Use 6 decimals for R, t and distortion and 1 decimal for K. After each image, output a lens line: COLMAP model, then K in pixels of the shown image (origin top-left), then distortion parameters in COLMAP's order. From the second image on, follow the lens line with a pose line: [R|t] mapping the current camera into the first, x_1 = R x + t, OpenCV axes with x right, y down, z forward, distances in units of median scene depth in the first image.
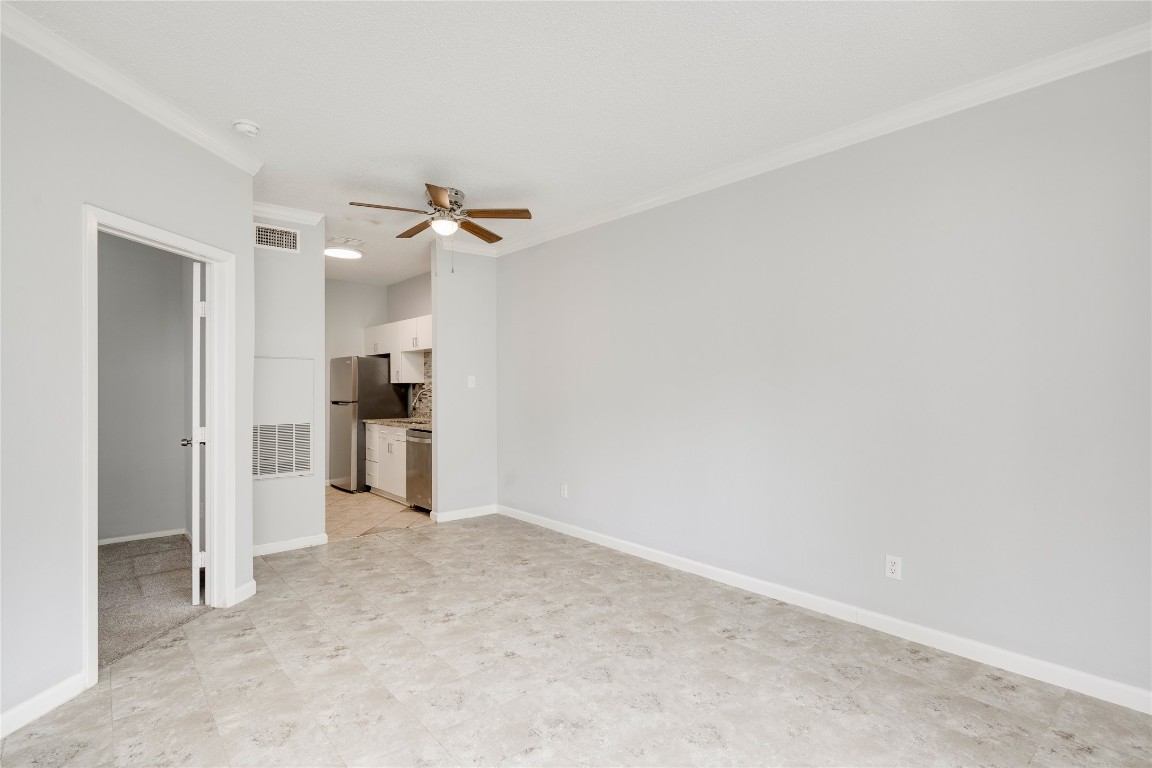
lens RADIAL K [[559.4, 0, 580.3], [0, 559.4, 384.7], [0, 0, 1]] dist [-0.000463, -0.000270]
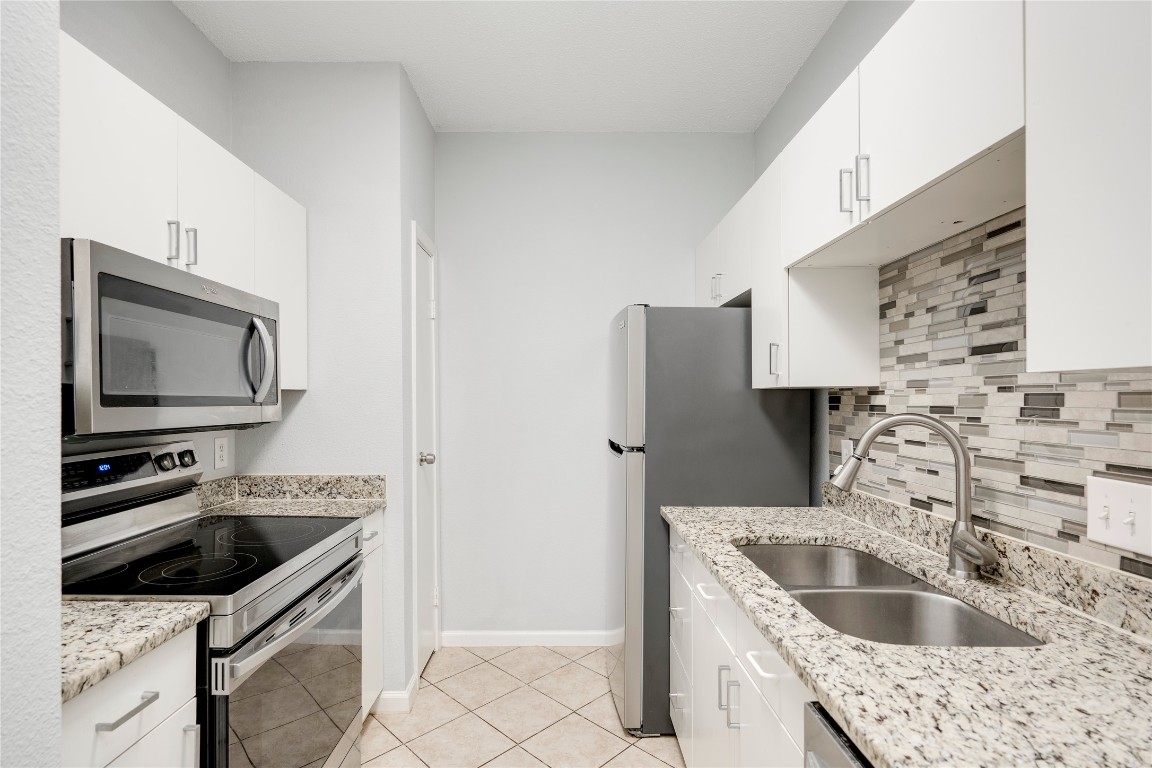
lens RADIAL K [[534.1, 0, 571.2], [0, 534.1, 400.4], [0, 0, 1]] dist [-0.001029, -0.000155]
pose [[0.759116, 0.003686, -0.650946, -0.499886], [0.000630, 0.999979, 0.006396, 0.002548], [0.650956, -0.005265, 0.759098, 1.587093]]
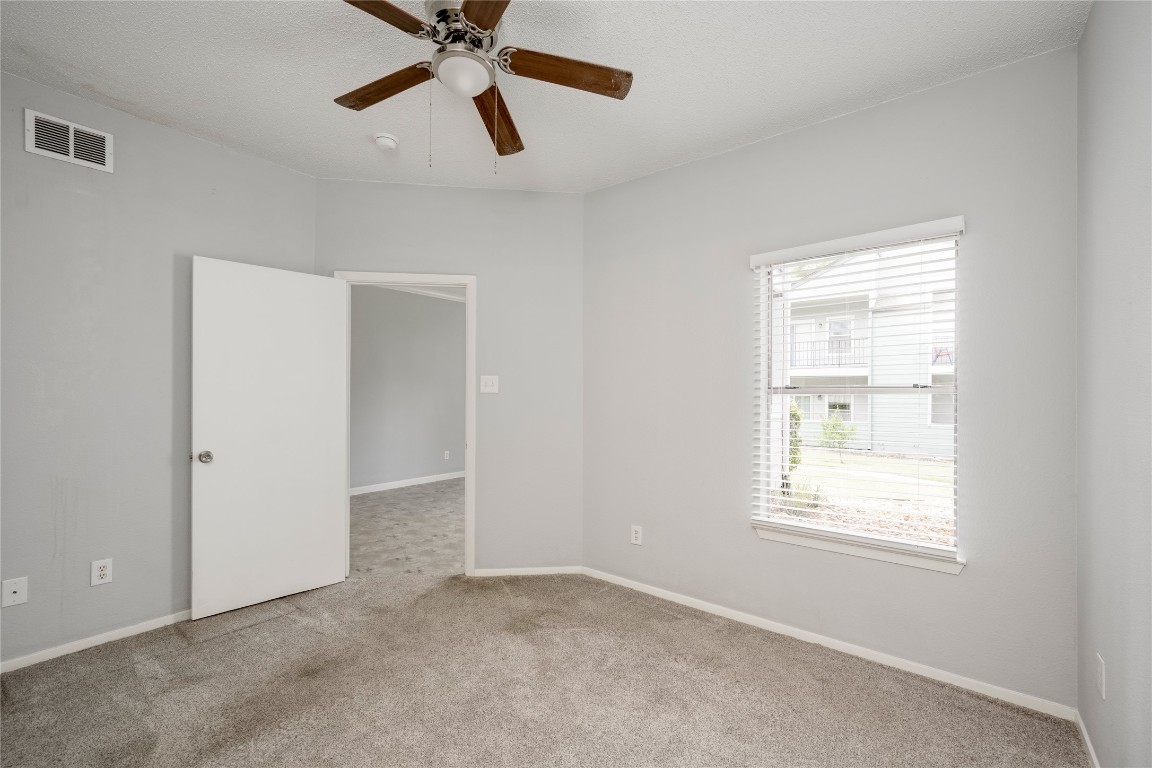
lens RADIAL K [[486.4, 0, 582.1], [0, 486.4, 391.8], [0, 0, 1]] dist [-0.000925, -0.000182]
pose [[-0.186678, 0.001378, 0.982420, -1.797064], [-0.008012, 0.999964, -0.002925, 0.009307], [-0.982388, -0.008418, -0.186660, 0.729259]]
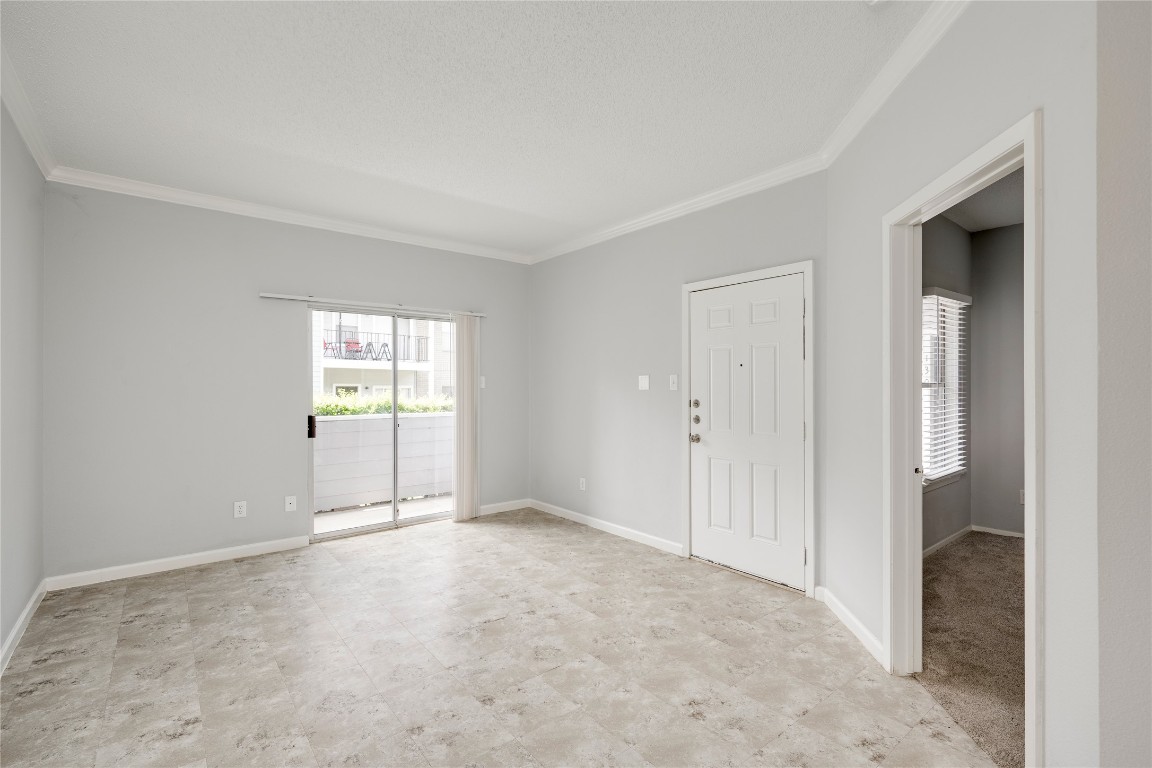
lens RADIAL K [[518.7, 0, 580.7], [0, 518.7, 385.5], [0, 0, 1]] dist [-0.000494, 0.000156]
pose [[-0.999308, 0.002761, 0.037092, -0.255686], [0.002630, 0.999990, -0.003566, 0.003242], [-0.037102, -0.003466, -0.999305, 1.530437]]
